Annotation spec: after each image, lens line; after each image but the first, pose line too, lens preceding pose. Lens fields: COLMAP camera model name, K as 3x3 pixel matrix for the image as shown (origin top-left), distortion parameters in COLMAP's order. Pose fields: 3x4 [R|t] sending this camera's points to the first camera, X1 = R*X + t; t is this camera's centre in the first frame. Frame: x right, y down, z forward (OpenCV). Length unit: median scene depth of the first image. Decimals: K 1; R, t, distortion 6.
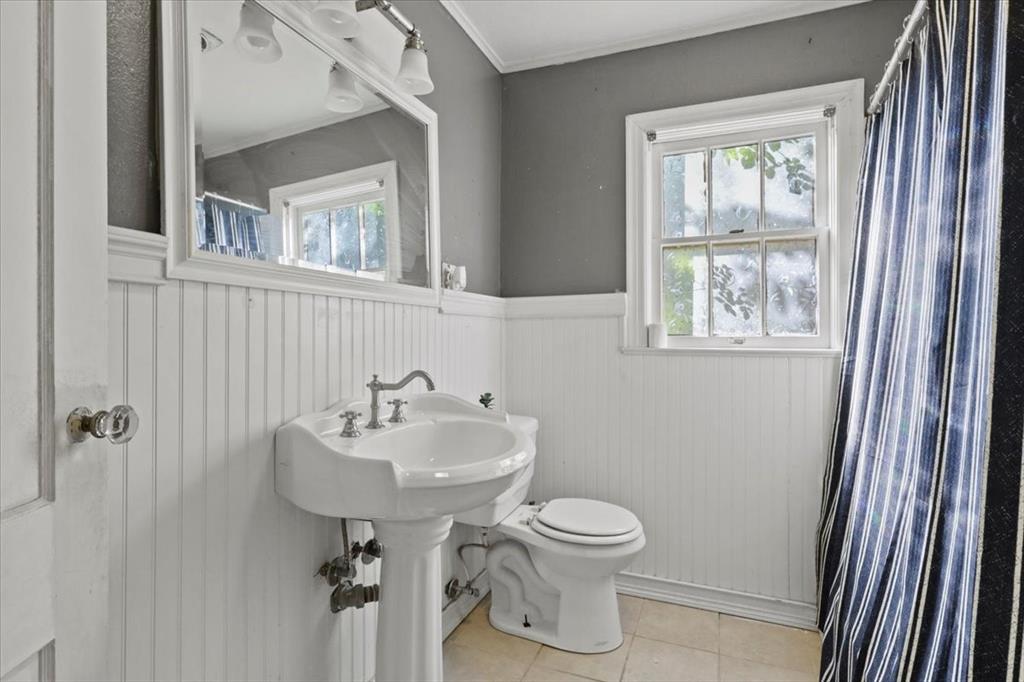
lens RADIAL K [[520.0, 0, 510.4], [0, 520.0, 337.1], [0, 0, 1]] dist [-0.021462, 0.016329]
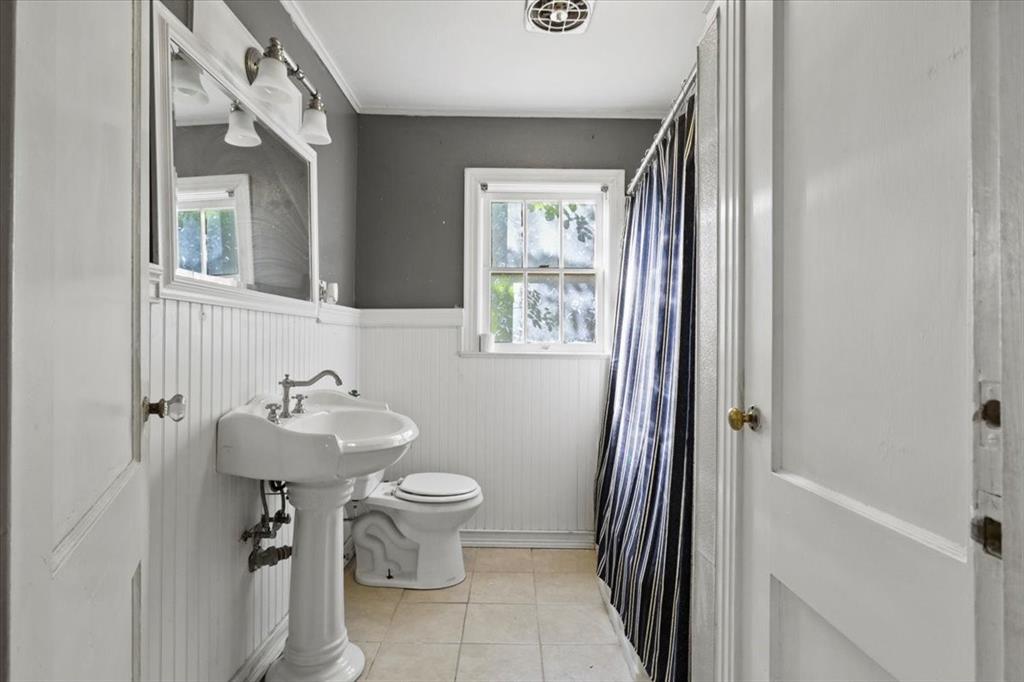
lens RADIAL K [[520.0, 0, 510.4], [0, 520.0, 337.1], [0, 0, 1]] dist [-0.021462, 0.016329]
pose [[0.925627, 0.011979, 0.378247, -0.199400], [-0.009670, 0.999921, -0.008002, -0.009230], [-0.378313, 0.003750, 0.925670, -0.284993]]
